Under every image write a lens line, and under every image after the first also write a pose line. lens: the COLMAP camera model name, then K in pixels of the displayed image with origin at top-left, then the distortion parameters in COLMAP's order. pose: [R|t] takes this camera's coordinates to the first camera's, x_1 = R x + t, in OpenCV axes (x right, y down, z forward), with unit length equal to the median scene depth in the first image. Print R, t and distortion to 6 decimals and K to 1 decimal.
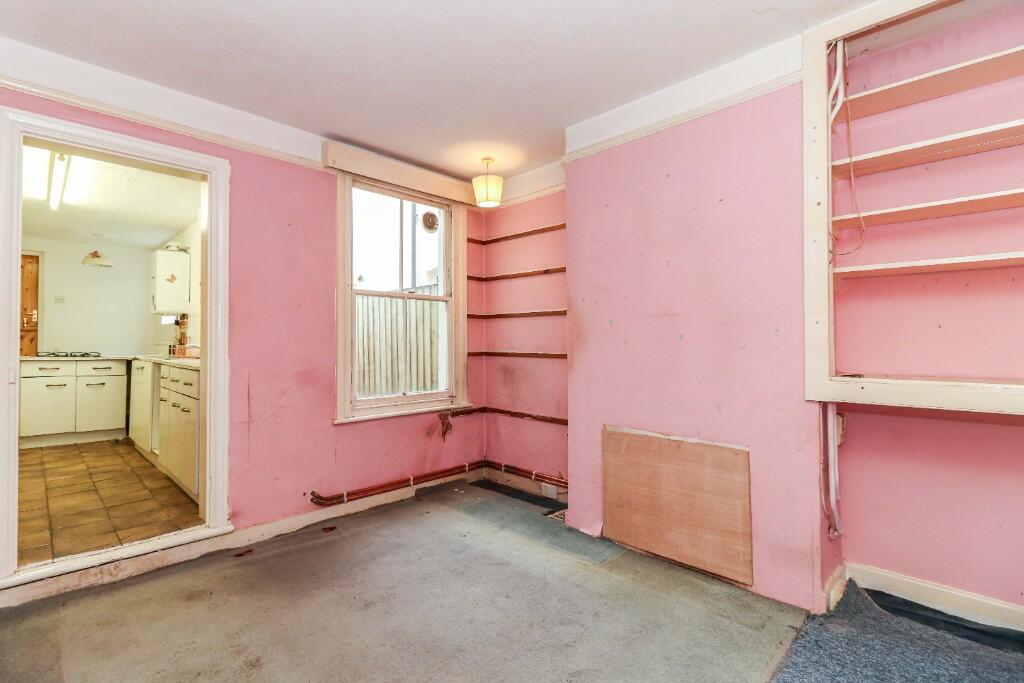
lens RADIAL K [[474.6, 0, 512.0], [0, 474.6, 341.5], [0, 0, 1]] dist [-0.001842, -0.000496]
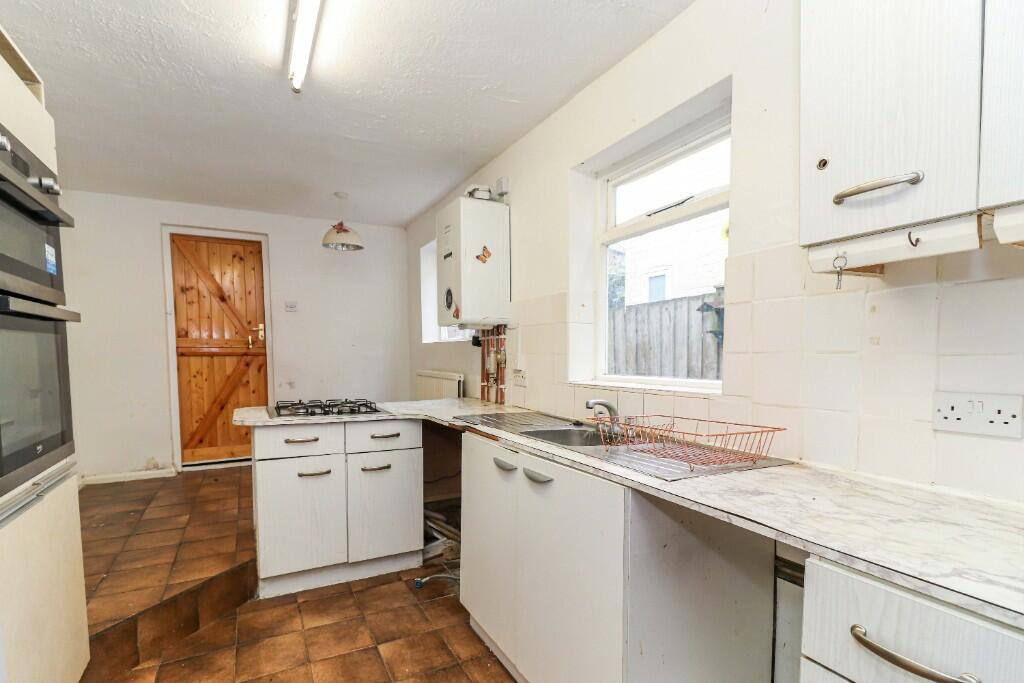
lens RADIAL K [[476.7, 0, 513.6], [0, 476.7, 394.6], [0, 0, 1]] dist [0.001356, 0.000046]
pose [[0.959651, 0.023297, -0.280228, -0.530117], [0.000962, 0.996284, 0.086121, -0.026755], [0.281193, -0.082915, 0.956062, 0.499704]]
